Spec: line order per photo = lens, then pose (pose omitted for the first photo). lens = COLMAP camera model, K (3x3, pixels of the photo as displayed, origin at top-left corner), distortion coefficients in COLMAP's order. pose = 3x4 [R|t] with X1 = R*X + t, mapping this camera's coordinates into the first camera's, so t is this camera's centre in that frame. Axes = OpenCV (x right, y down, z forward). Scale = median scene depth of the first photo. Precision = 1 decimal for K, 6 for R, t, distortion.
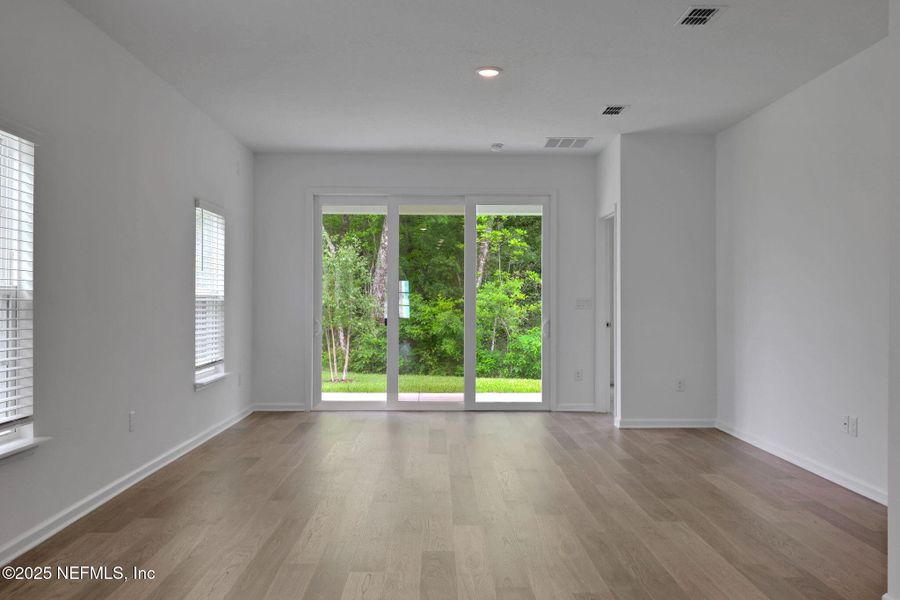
lens RADIAL K [[837.3, 0, 450.0], [0, 837.3, 300.0], [0, 0, 1]] dist [0.006168, 0.001845]
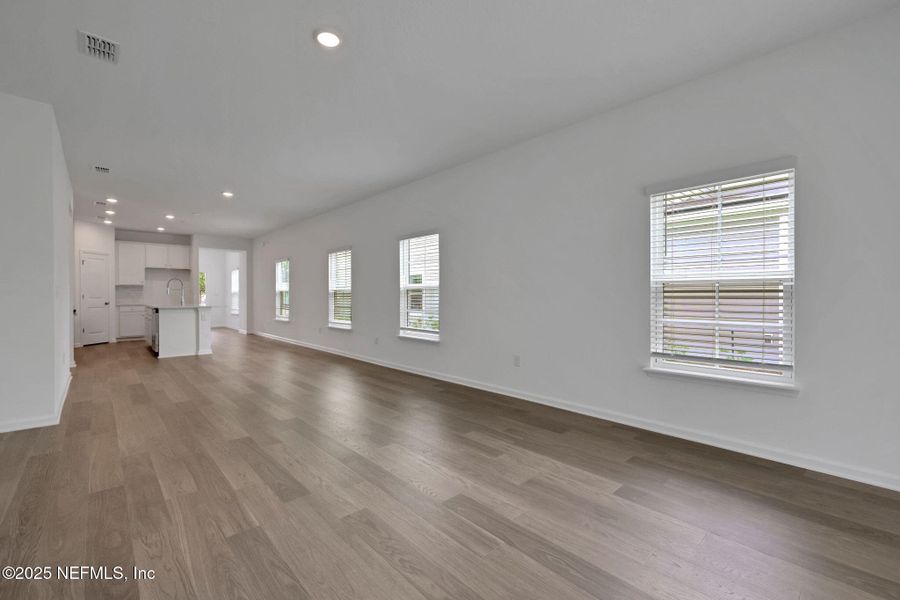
lens RADIAL K [[382.1, 0, 446.7], [0, 382.1, 297.1], [0, 0, 1]] dist [-0.003220, -0.000372]
pose [[-0.746980, -0.001316, -0.664845, 0.191081], [-0.001788, 0.999998, 0.000029, 0.013432], [0.664844, 0.001210, -0.746981, 1.162381]]
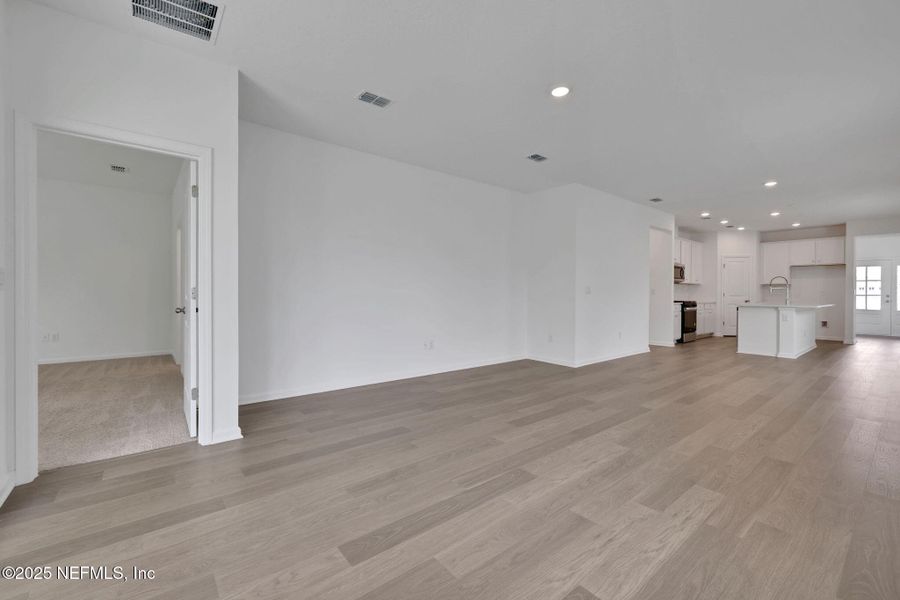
lens RADIAL K [[382.1, 0, 446.7], [0, 382.1, 297.1], [0, 0, 1]] dist [-0.003220, -0.000372]
pose [[-0.619243, -0.018165, 0.784989, -0.233731], [-0.010423, 0.999834, 0.014914, 0.012140], [-0.785130, 0.001053, -0.619330, 1.207662]]
